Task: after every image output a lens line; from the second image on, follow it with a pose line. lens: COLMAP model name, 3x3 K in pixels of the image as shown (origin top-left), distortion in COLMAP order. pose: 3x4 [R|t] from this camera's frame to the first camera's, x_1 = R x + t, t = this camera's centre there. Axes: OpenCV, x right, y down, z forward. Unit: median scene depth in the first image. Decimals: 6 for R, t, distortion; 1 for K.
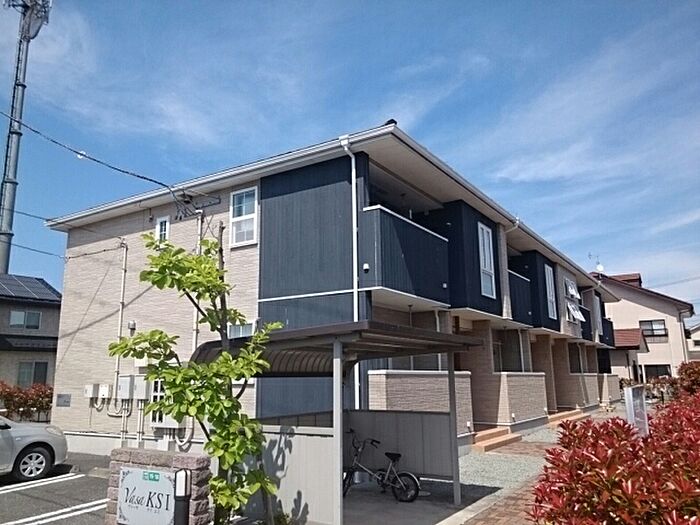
lens RADIAL K [[556.1, 0, 350.0], [0, 556.1, 262.5], [0, 0, 1]] dist [0.048095, -0.008433]
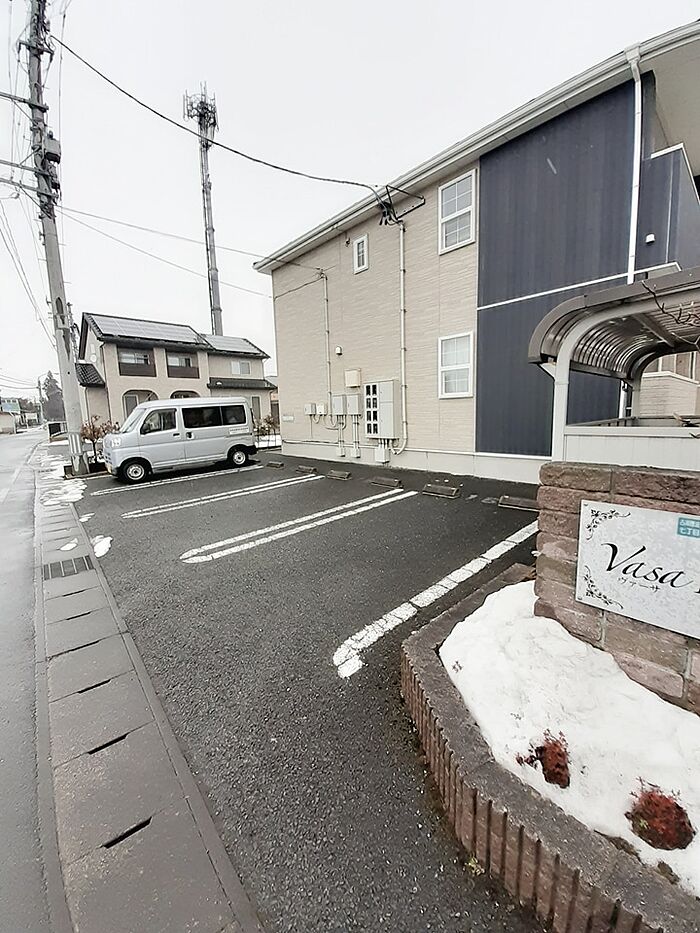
lens RADIAL K [[380.0, 0, 350.0], [0, 380.0, 466.5], [0, 0, 1]] dist [0.017267, -0.017135]
pose [[0.970790, 0.019423, -0.239142, -0.199015], [0.064742, 0.938539, 0.339048, 0.080204], [0.231029, -0.344627, 0.909867, 0.253807]]
